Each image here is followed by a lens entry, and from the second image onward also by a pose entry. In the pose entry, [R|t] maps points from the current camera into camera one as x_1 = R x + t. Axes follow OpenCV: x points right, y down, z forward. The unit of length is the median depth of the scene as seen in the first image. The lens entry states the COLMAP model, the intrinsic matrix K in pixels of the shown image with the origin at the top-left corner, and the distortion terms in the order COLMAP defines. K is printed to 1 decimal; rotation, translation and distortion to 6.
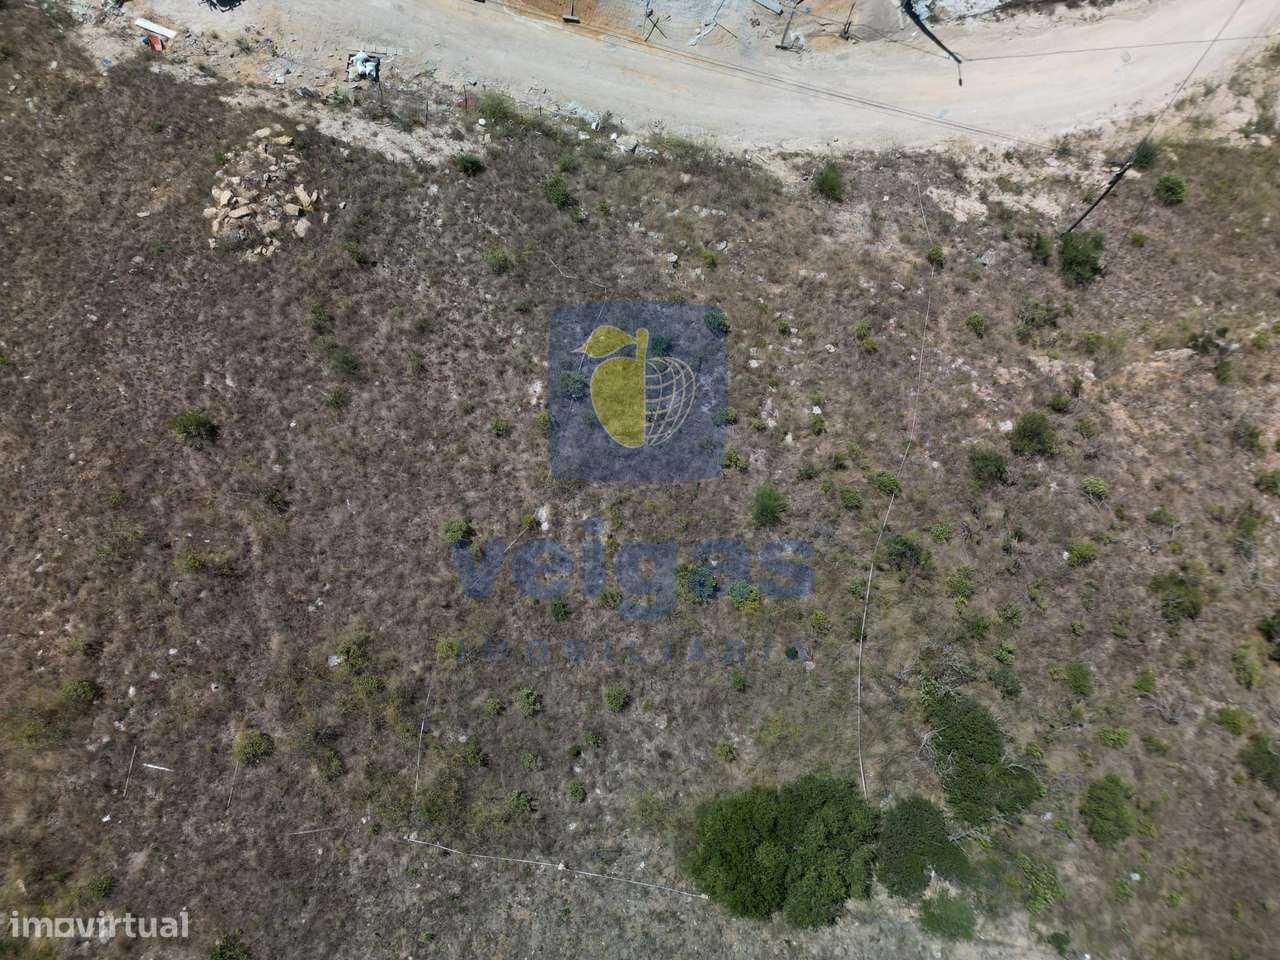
lens RADIAL K [[895.0, 0, 640.0], [0, 895.0, 480.0], [0, 0, 1]] dist [0.079347, -0.073074]
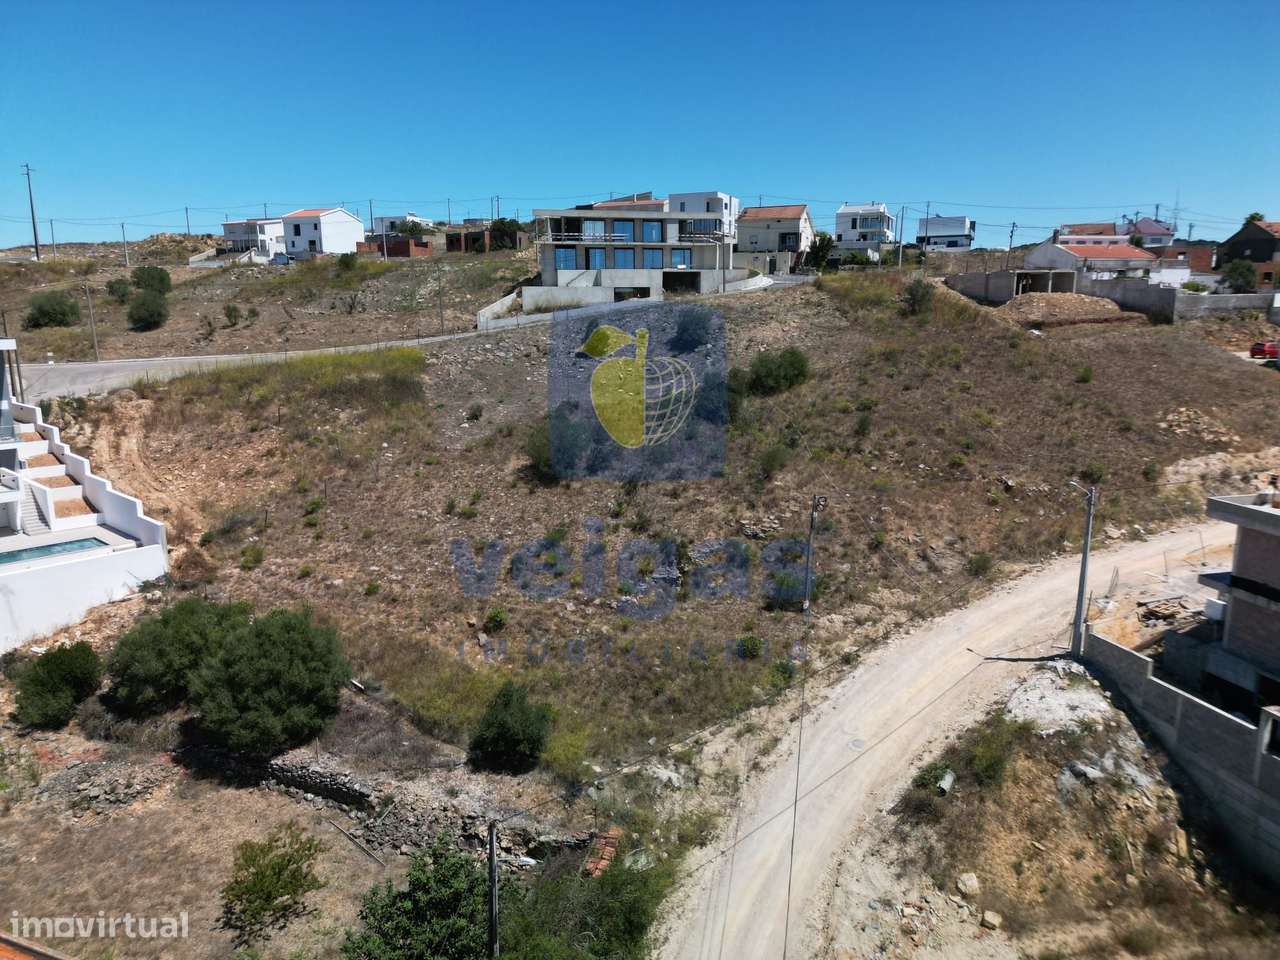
lens RADIAL K [[890.1, 0, 640.0], [0, 890.1, 480.0], [0, 0, 1]] dist [0.087084, -0.086662]
pose [[-0.896688, 0.112865, -0.428032, 1.132612], [-0.436399, -0.063300, 0.897524, -1.208810], [0.074204, 0.991592, 0.106015, 0.677251]]
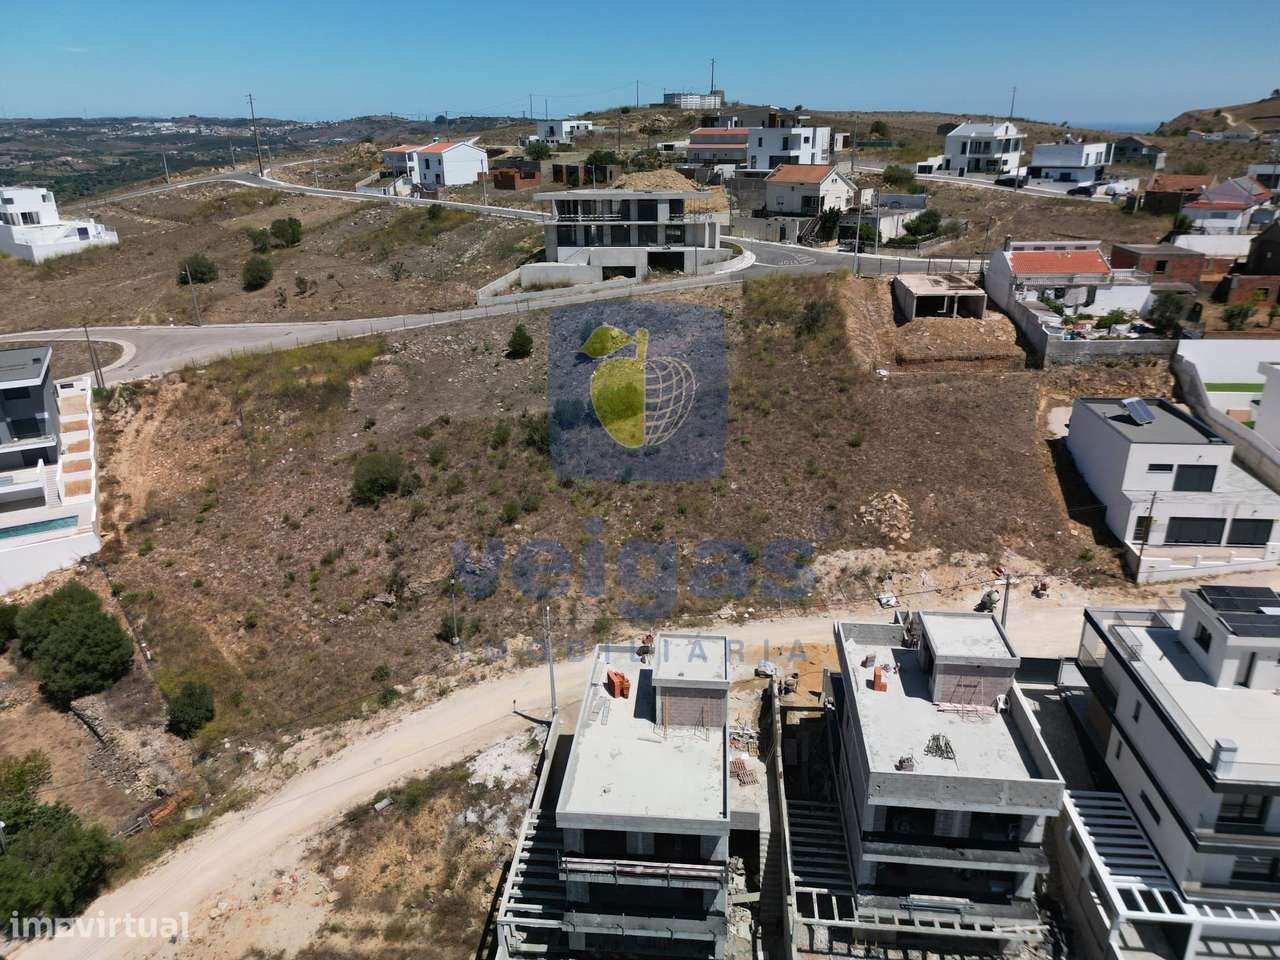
lens RADIAL K [[895.0, 0, 640.0], [0, 895.0, 480.0], [0, 0, 1]] dist [0.079347, -0.073074]
pose [[-0.991337, 0.080014, -0.104153, 0.276914], [-0.121629, -0.260019, 0.957913, -1.760374], [0.049564, 0.962283, 0.267498, 0.293207]]
